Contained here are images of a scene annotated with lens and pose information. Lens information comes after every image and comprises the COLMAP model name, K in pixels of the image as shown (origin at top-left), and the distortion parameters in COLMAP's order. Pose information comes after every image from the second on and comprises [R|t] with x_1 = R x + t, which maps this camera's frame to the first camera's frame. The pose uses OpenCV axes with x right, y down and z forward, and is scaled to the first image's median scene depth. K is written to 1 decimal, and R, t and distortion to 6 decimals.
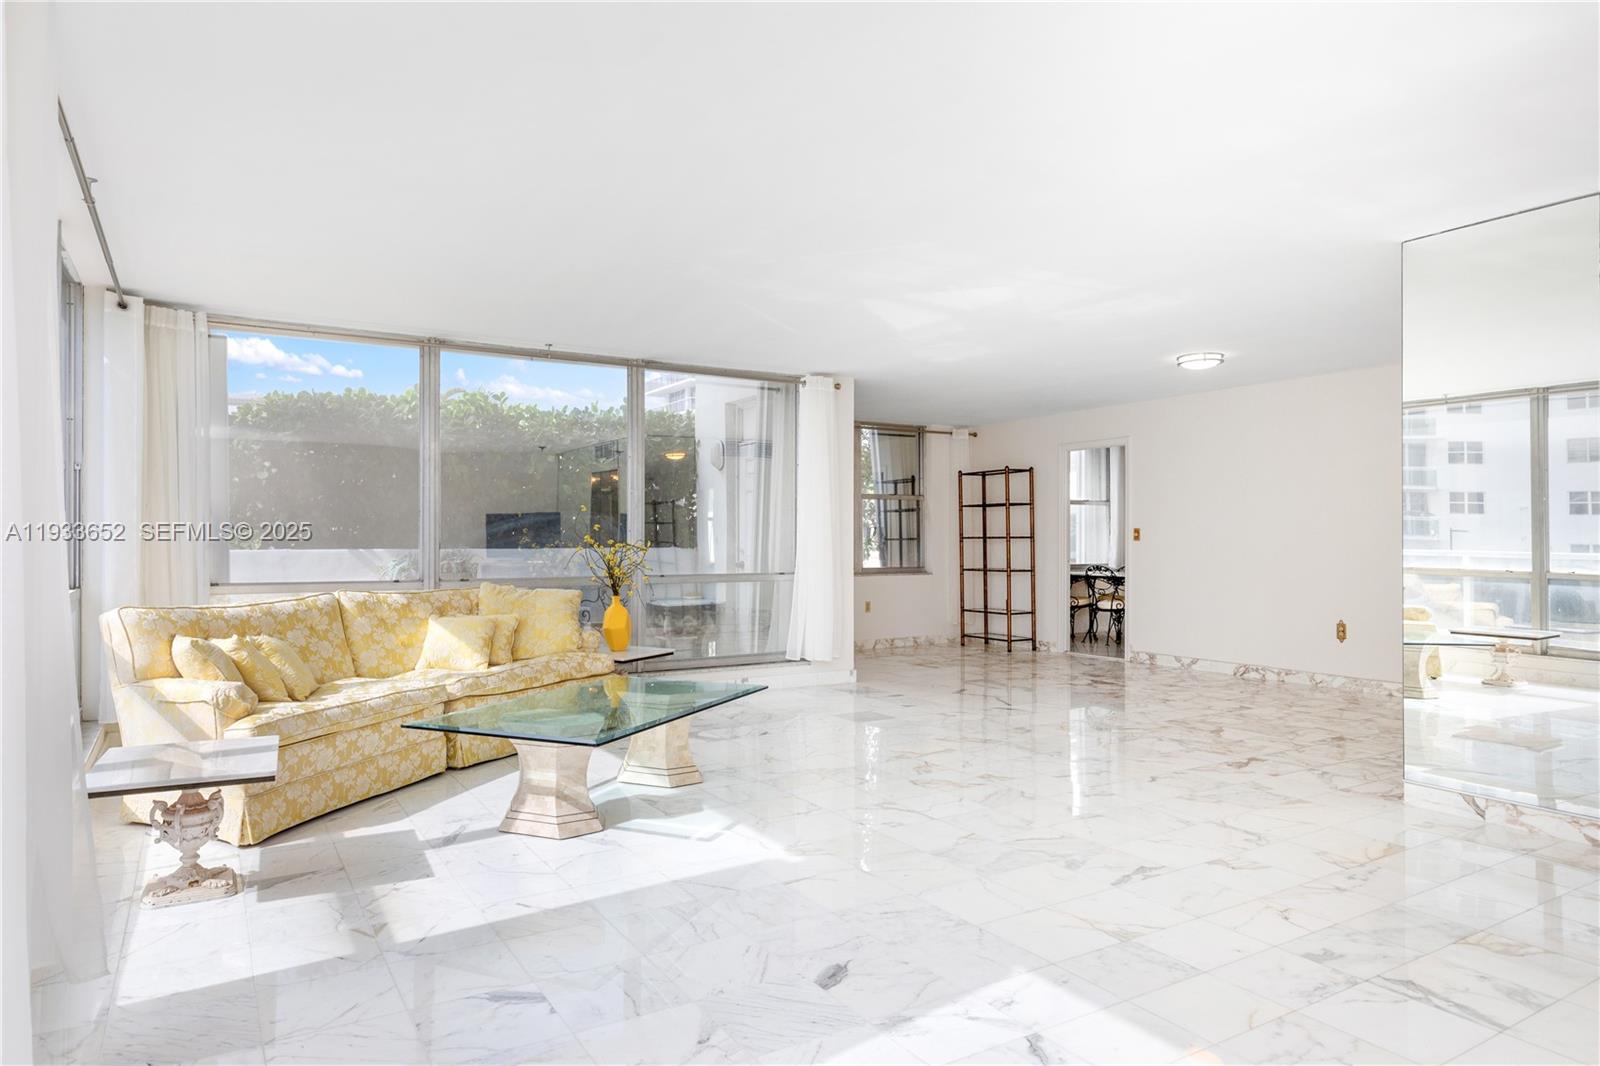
lens RADIAL K [[973.9, 0, 801.3], [0, 973.9, 560.3], [0, 0, 1]] dist [0.003338, -0.000023]
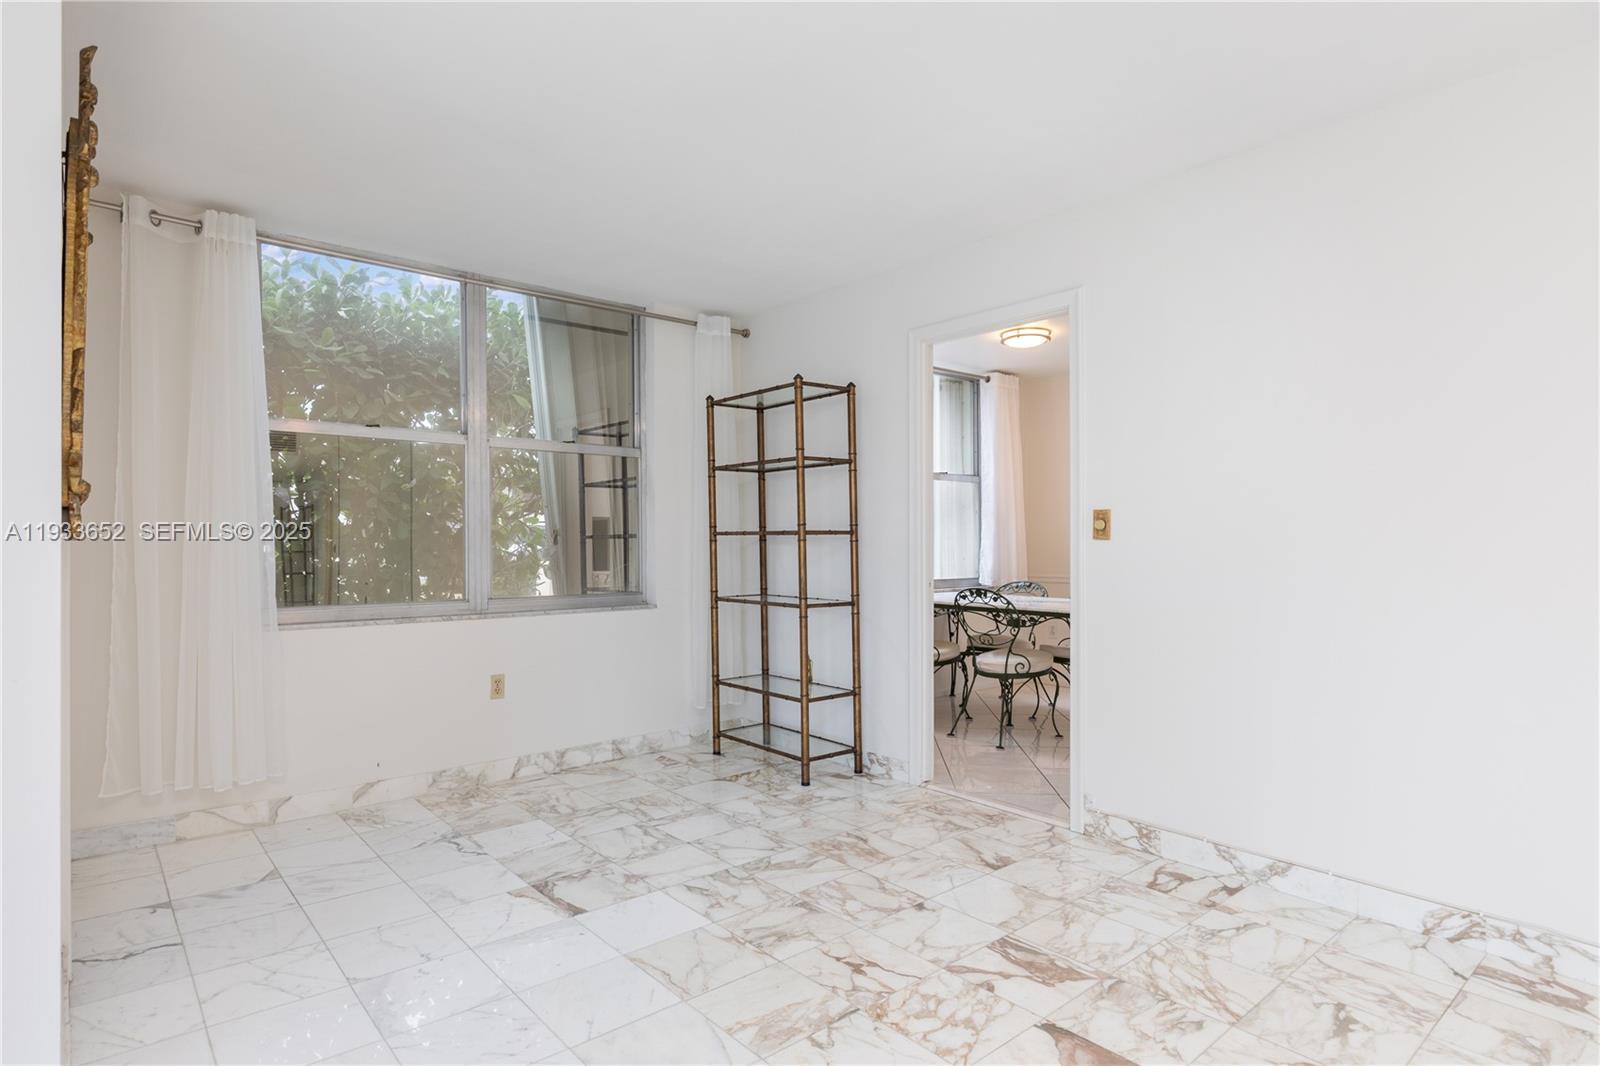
lens RADIAL K [[856.6, 0, 799.8], [0, 856.6, 530.7], [0, 0, 1]] dist [-0.001236, 0.000014]
pose [[0.987943, -0.000266, 0.154819, 0.141227], [0.004653, 0.999598, -0.027976, -0.012339], [-0.154749, 0.028359, 0.987547, 0.570189]]
